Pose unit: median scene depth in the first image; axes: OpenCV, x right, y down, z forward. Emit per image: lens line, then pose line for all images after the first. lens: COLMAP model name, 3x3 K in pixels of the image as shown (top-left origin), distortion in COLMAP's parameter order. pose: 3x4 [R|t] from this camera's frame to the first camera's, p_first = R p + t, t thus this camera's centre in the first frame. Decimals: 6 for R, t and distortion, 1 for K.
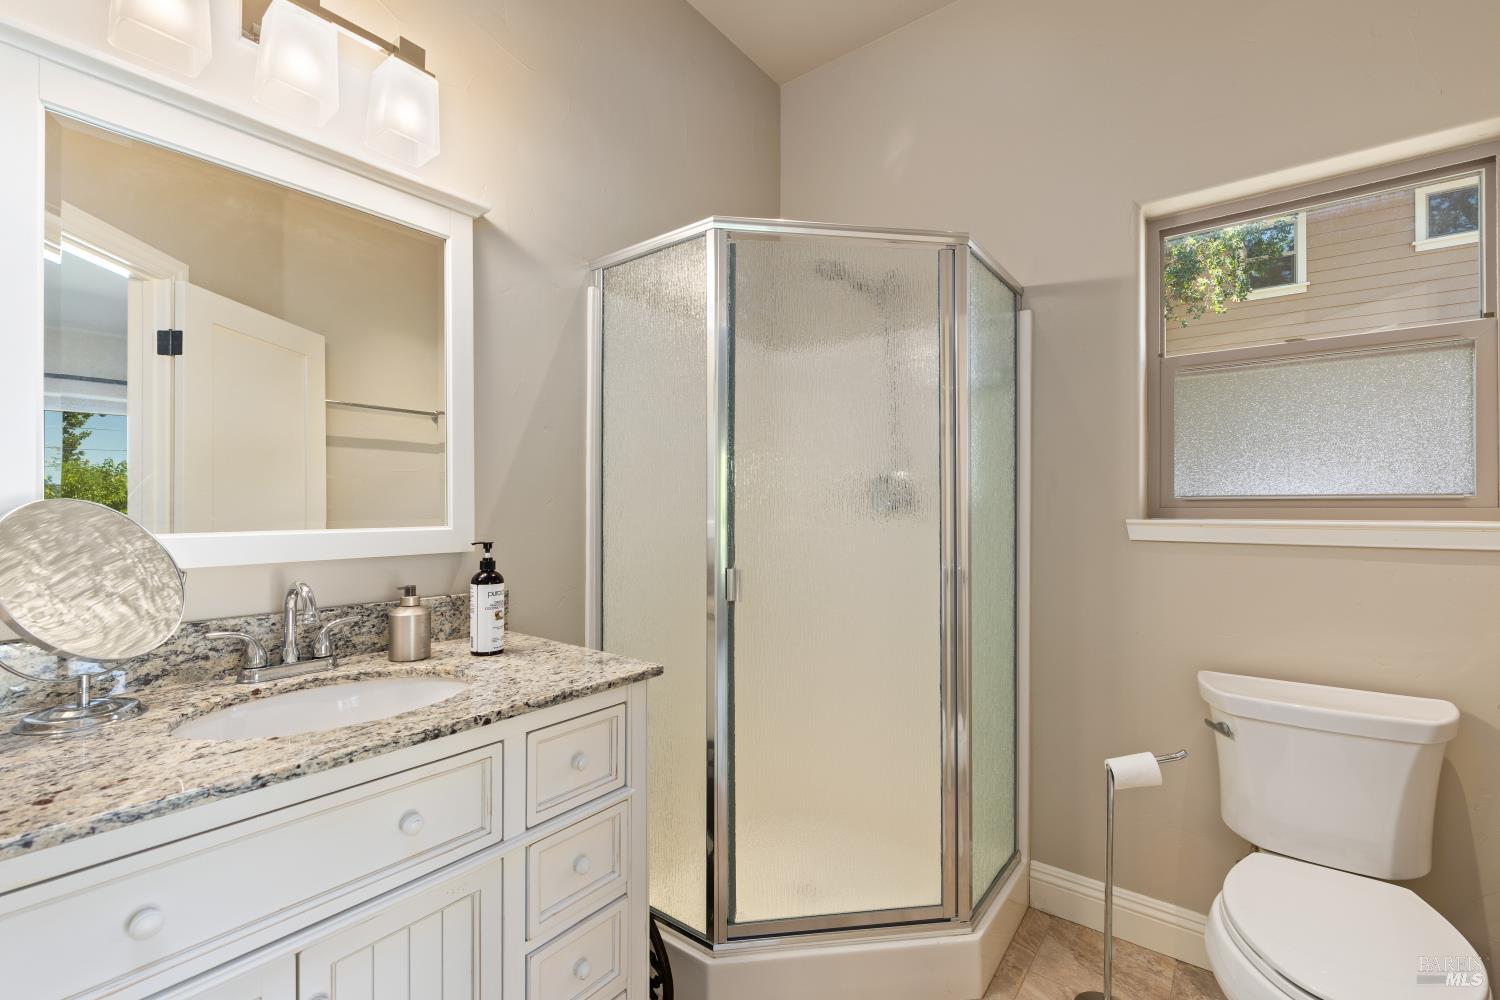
lens RADIAL K [[648.2, 0, 750.3], [0, 648.2, 502.8], [0, 0, 1]] dist [-0.000746, -0.000021]
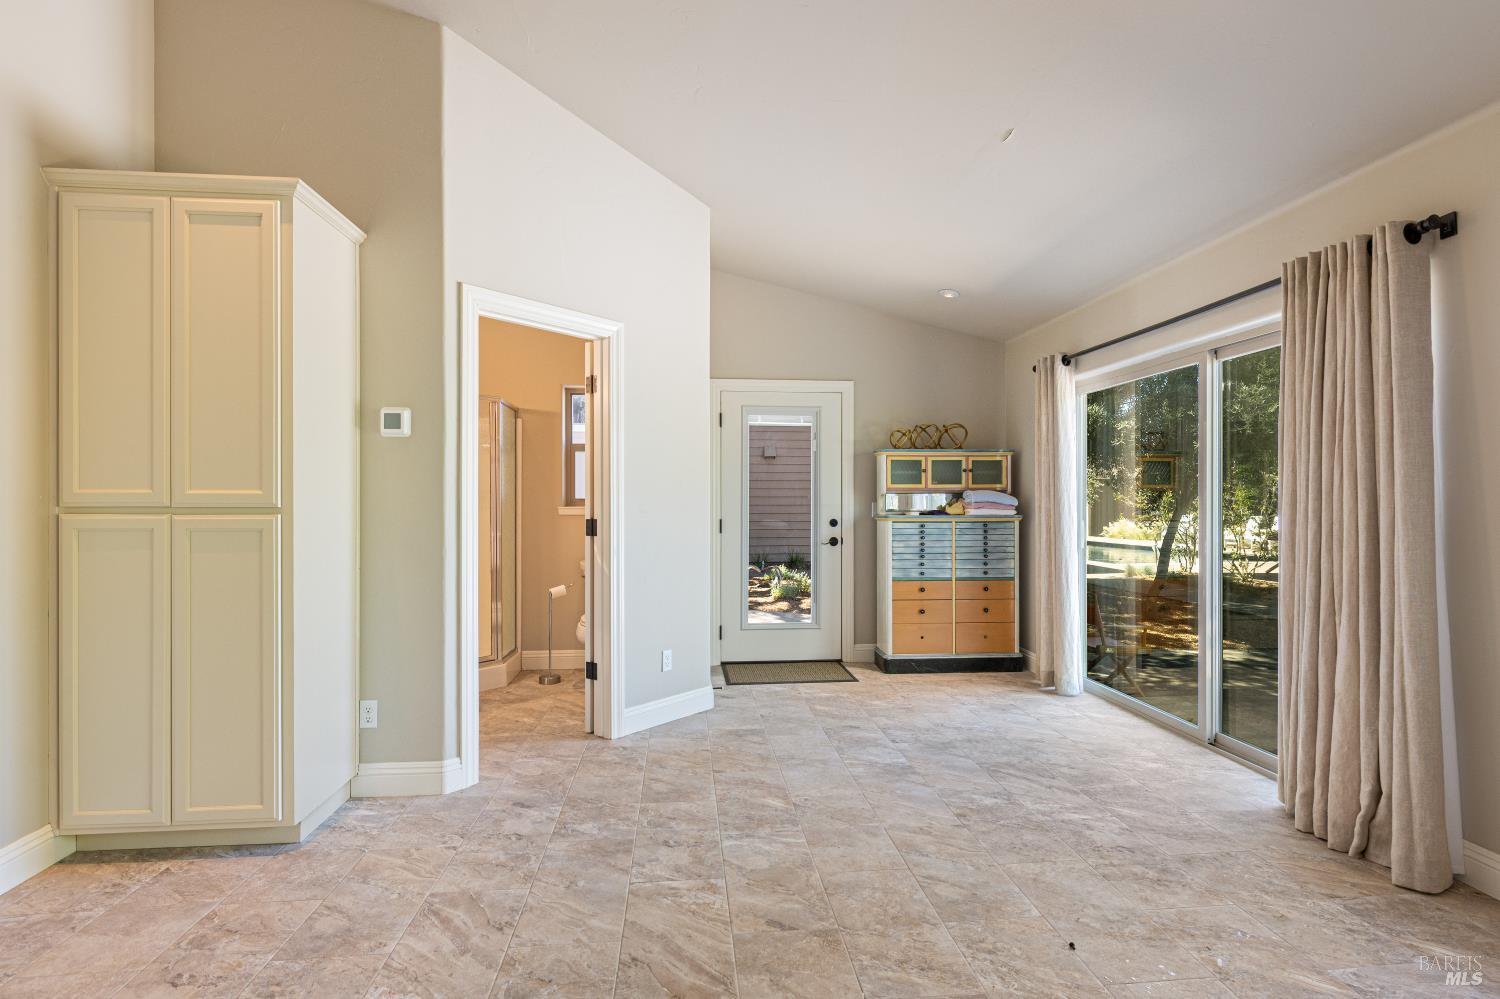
lens RADIAL K [[730.5, 0, 749.5], [0, 730.5, 500.8], [0, 0, 1]] dist [0.000331, 0.000003]
pose [[0.730230, -0.000968, 0.683200, -0.813519], [-0.002002, 0.999992, 0.003557, -0.008985], [-0.683198, -0.003966, 0.730222, -1.576591]]
